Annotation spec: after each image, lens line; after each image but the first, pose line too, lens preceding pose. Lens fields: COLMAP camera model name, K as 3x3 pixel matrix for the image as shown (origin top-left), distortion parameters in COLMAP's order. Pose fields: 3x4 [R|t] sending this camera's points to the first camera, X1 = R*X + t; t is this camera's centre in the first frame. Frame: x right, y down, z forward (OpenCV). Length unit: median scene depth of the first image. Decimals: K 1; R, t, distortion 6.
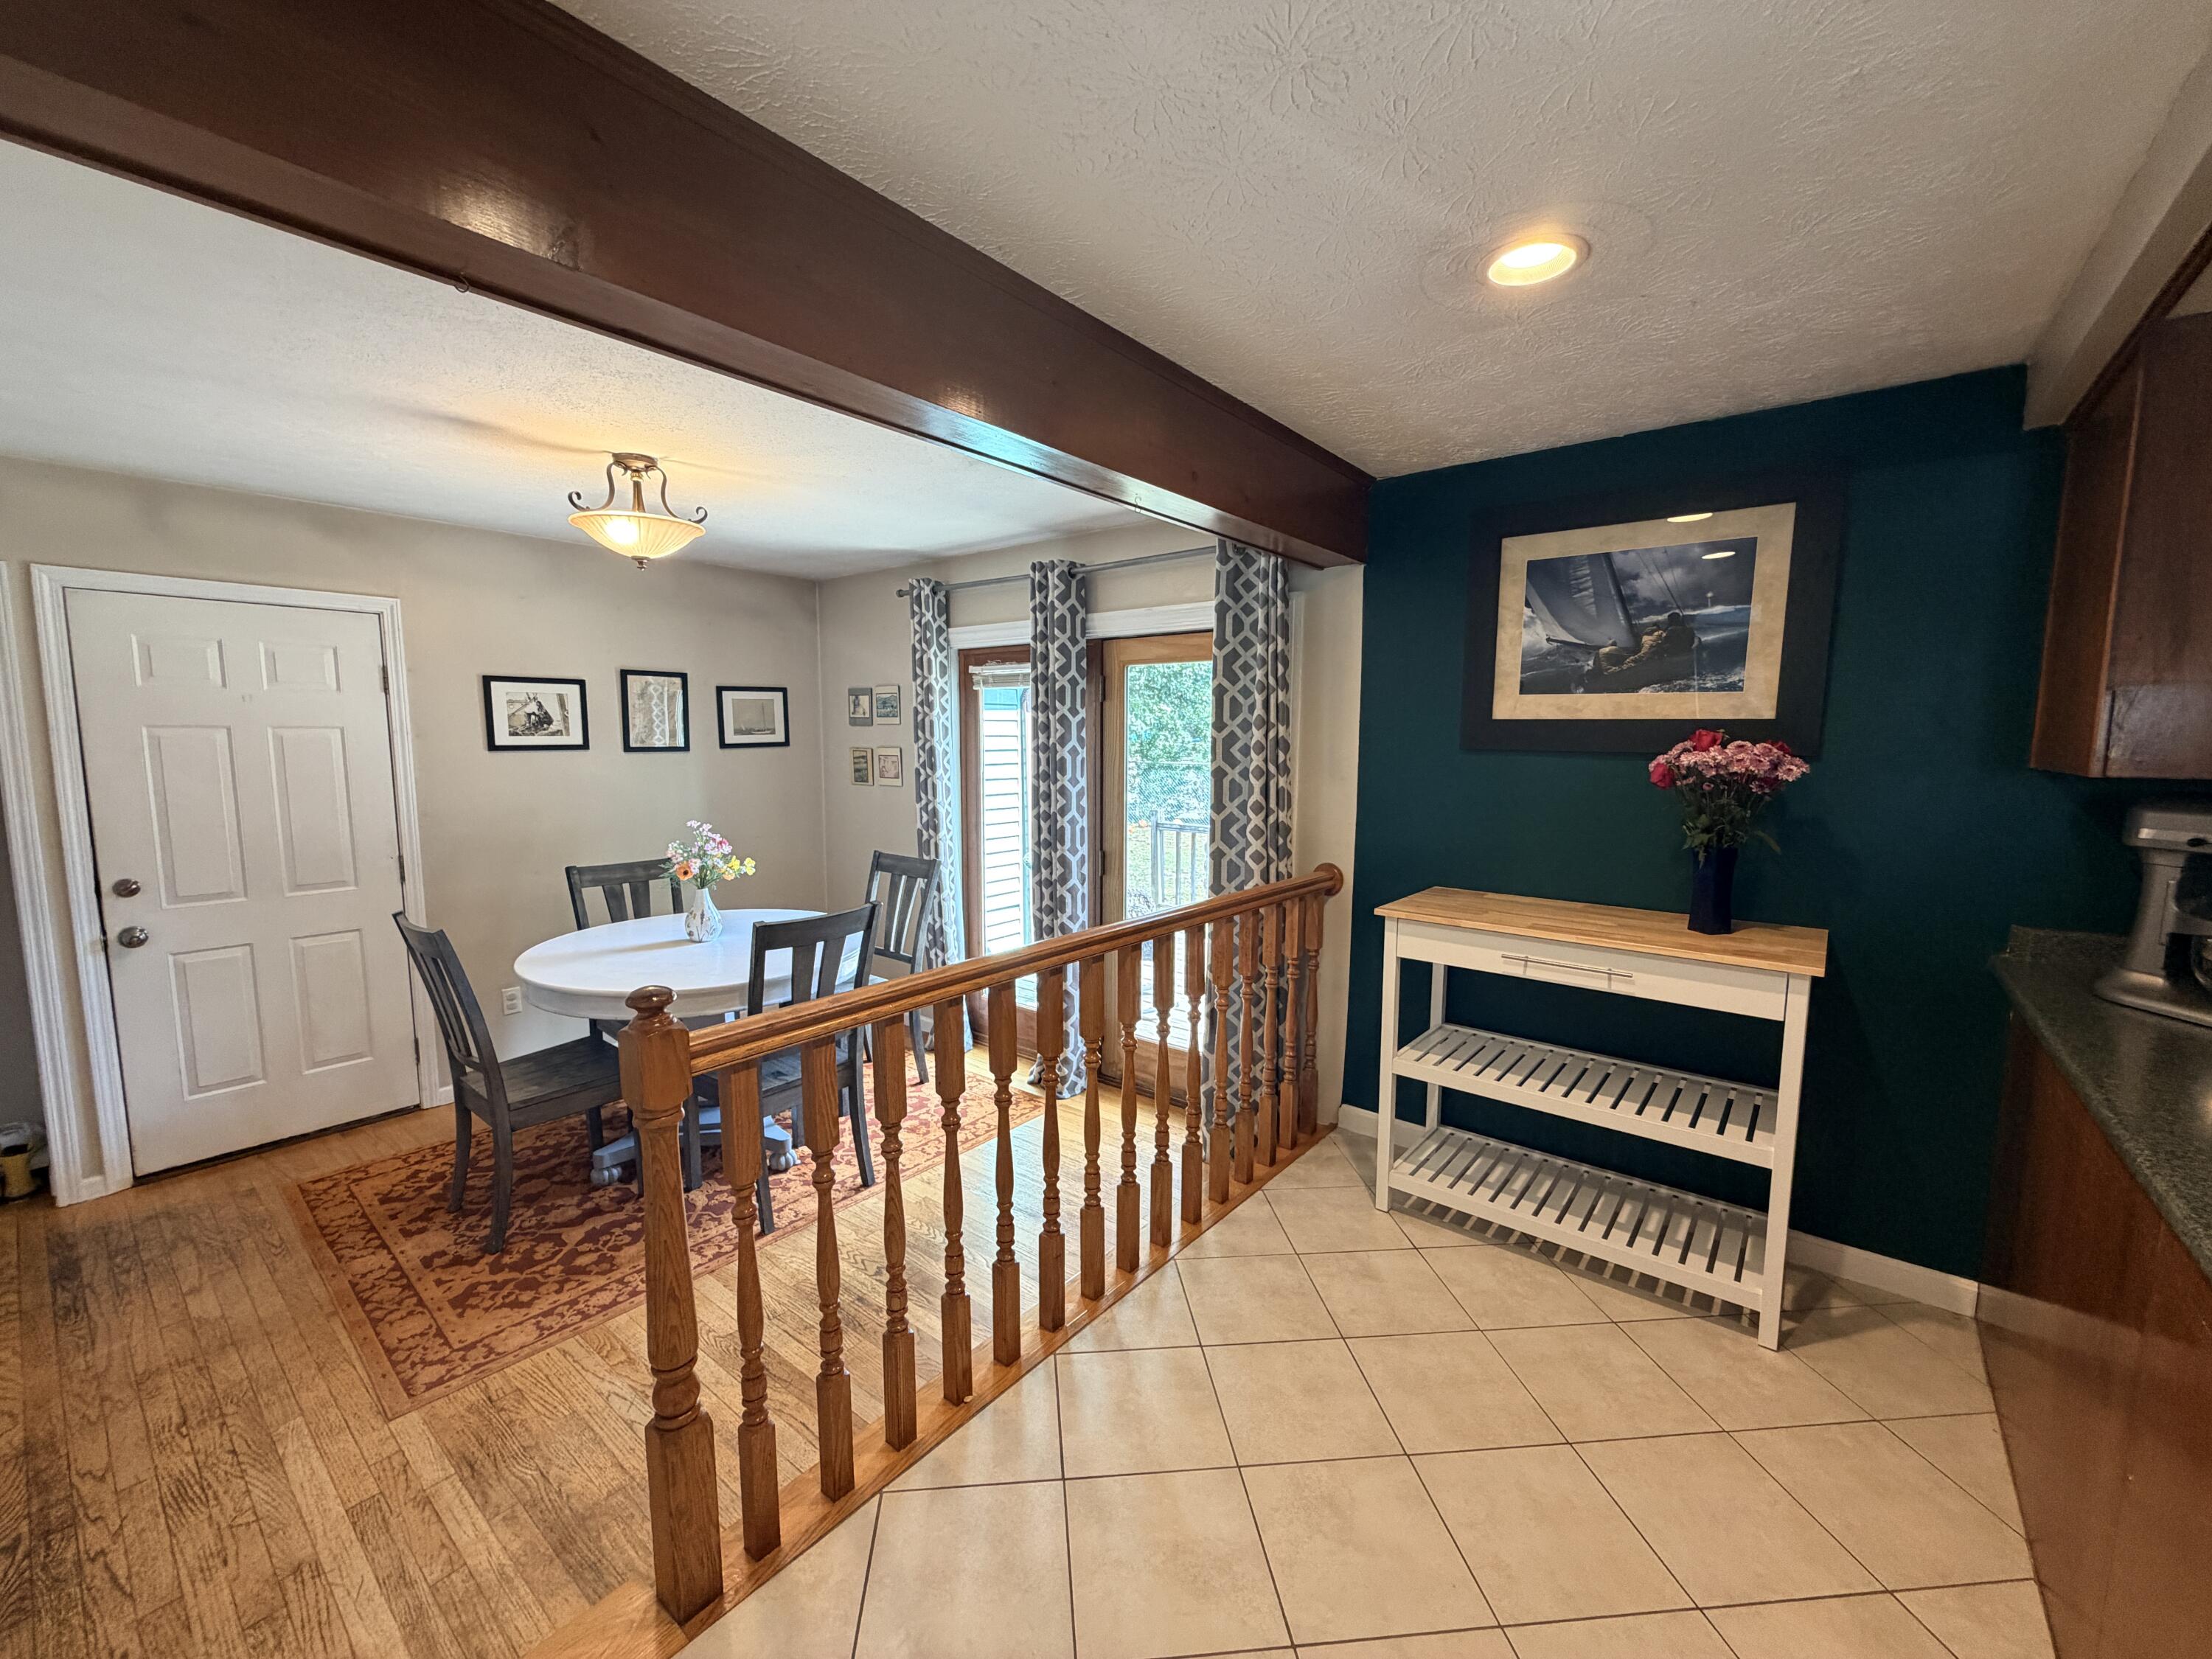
lens RADIAL K [[889.1, 0, 1098.1], [0, 889.1, 831.4], [0, 0, 1]] dist [0.006871, 0.000048]
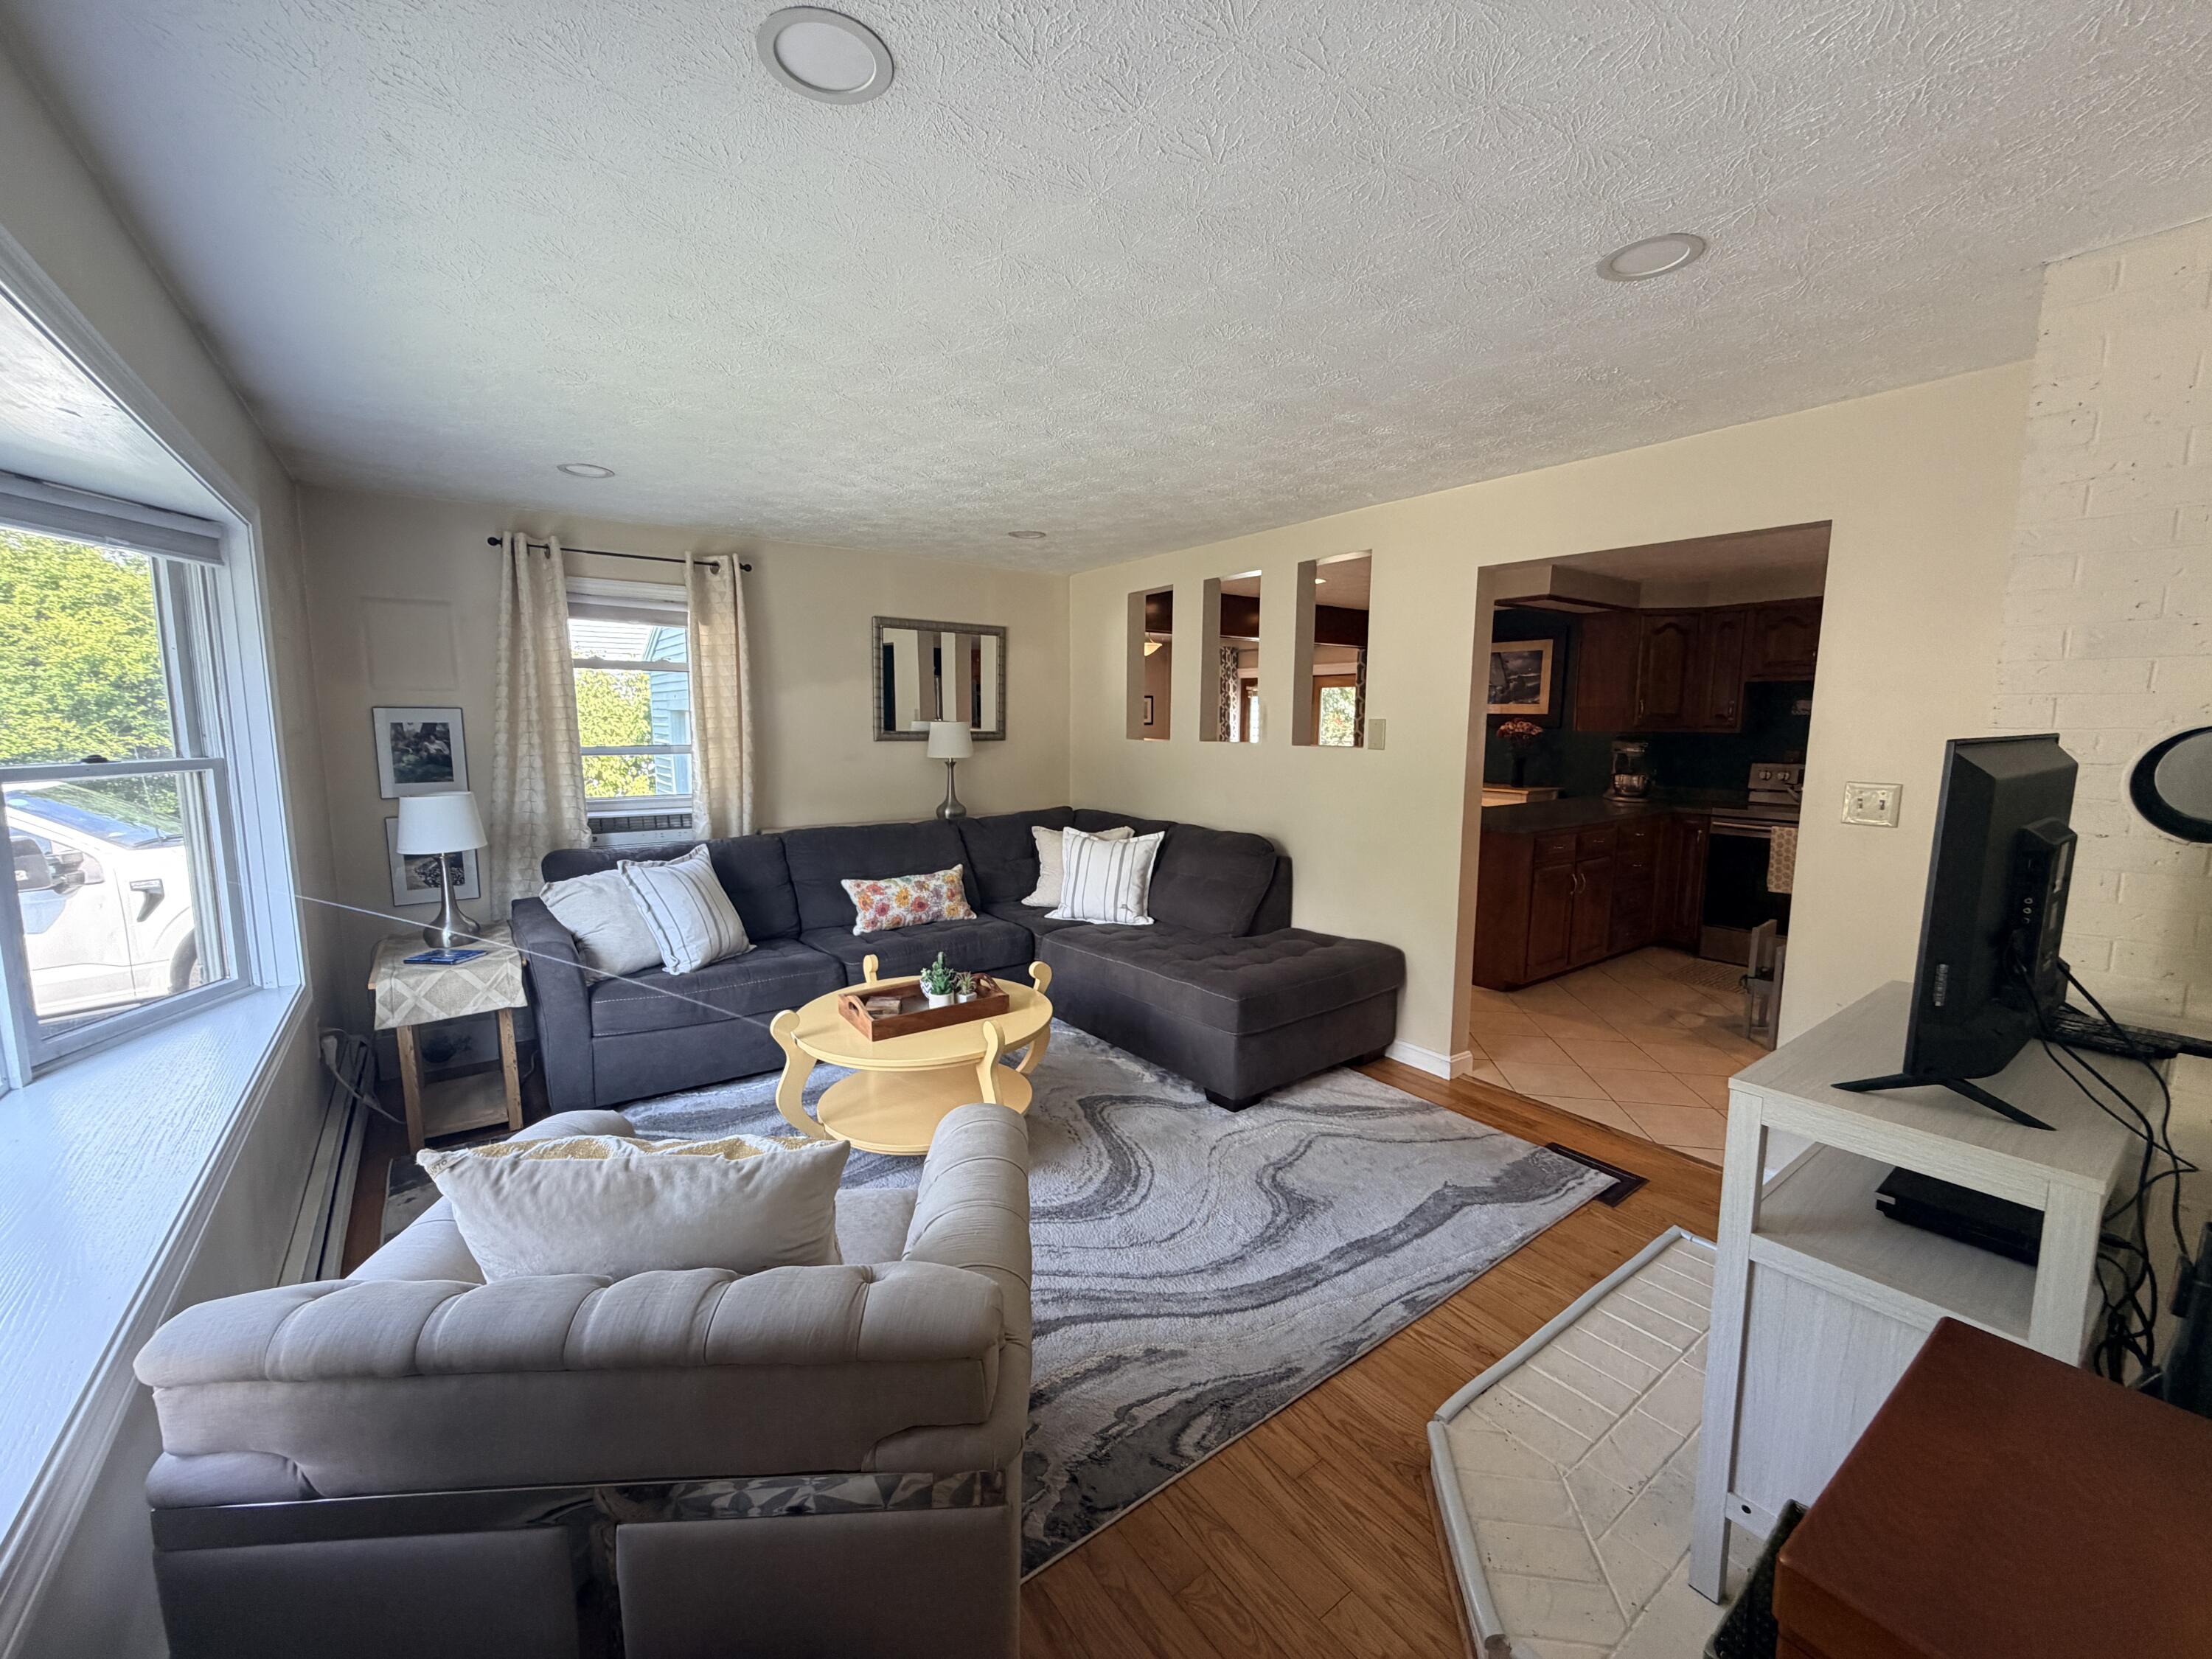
lens RADIAL K [[889.1, 0, 1098.1], [0, 889.1, 831.4], [0, 0, 1]] dist [0.006871, 0.000048]
pose [[0.968138, 0.034375, -0.248048, 0.065952], [-0.029884, 0.999315, 0.021850, 0.171499], [0.248629, -0.013741, 0.968501, -1.584655]]
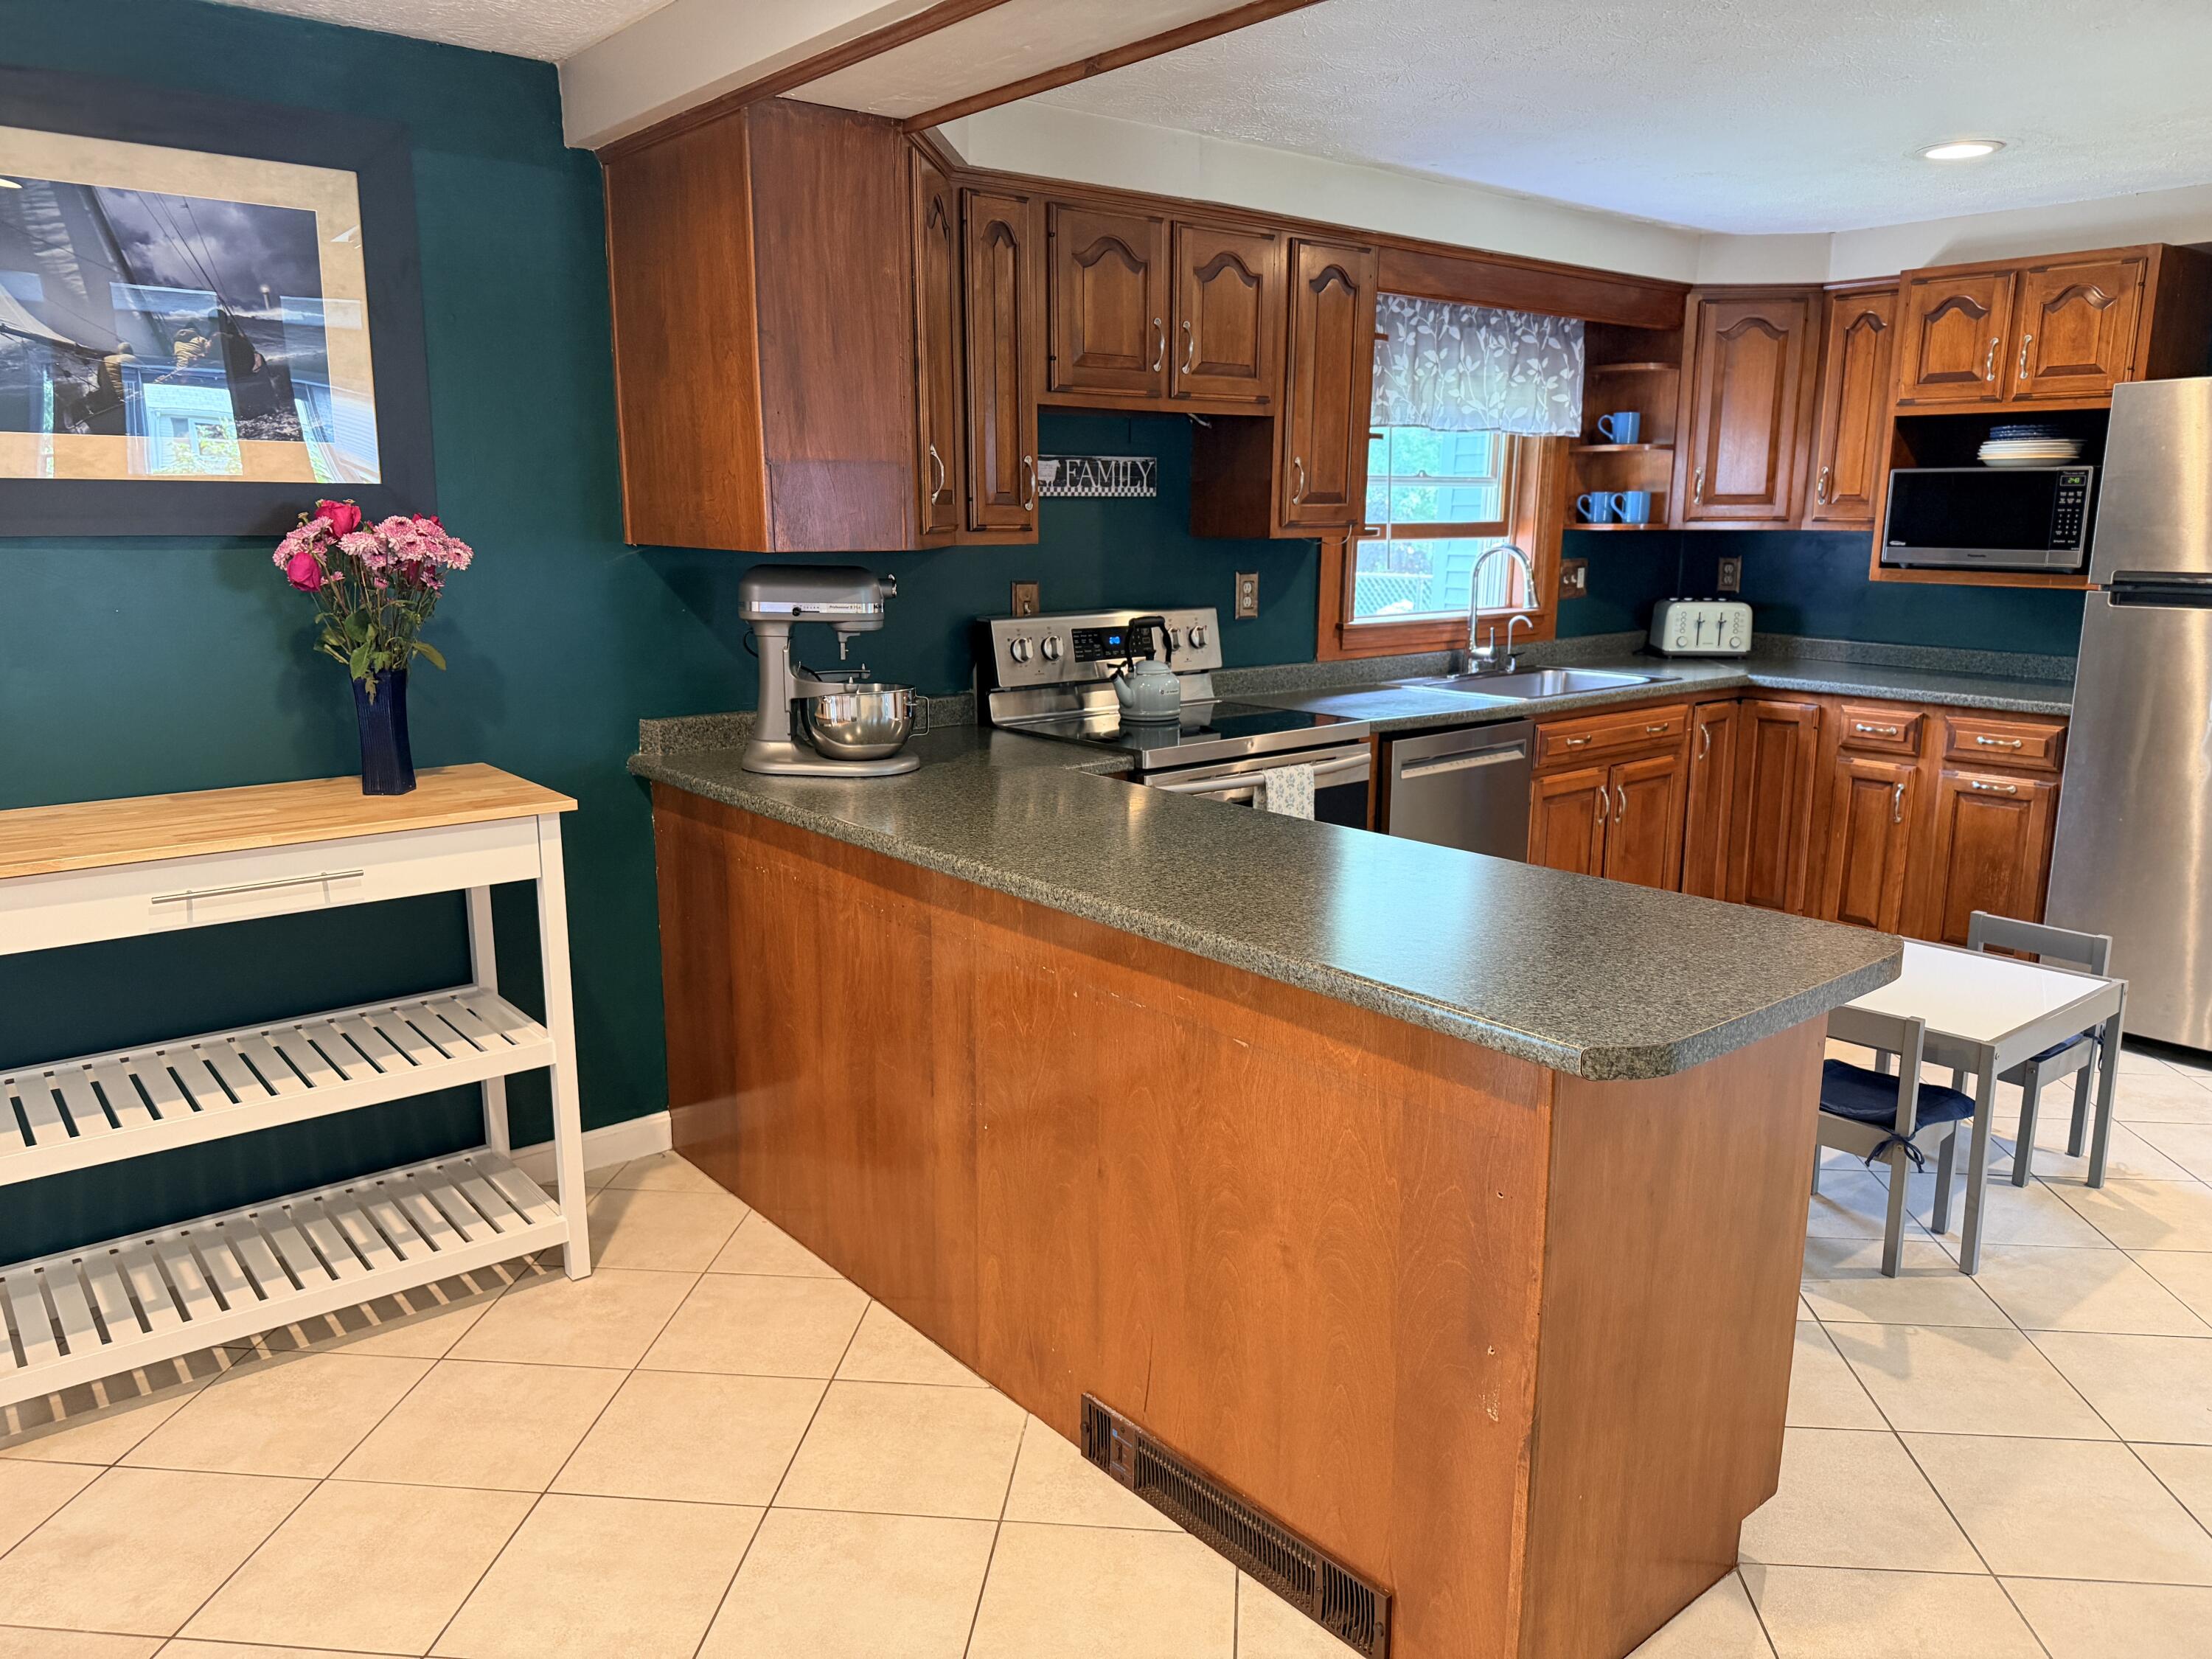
lens RADIAL K [[1565.0, 0, 1115.1], [0, 1565.0, 830.7], [0, 0, 1]] dist [0.024411, -0.022335]
pose [[0.192553, -0.206277, 0.959361, -0.294813], [0.103559, 0.976468, 0.189170, -0.024785], [-0.975807, 0.062925, 0.209384, 0.137408]]
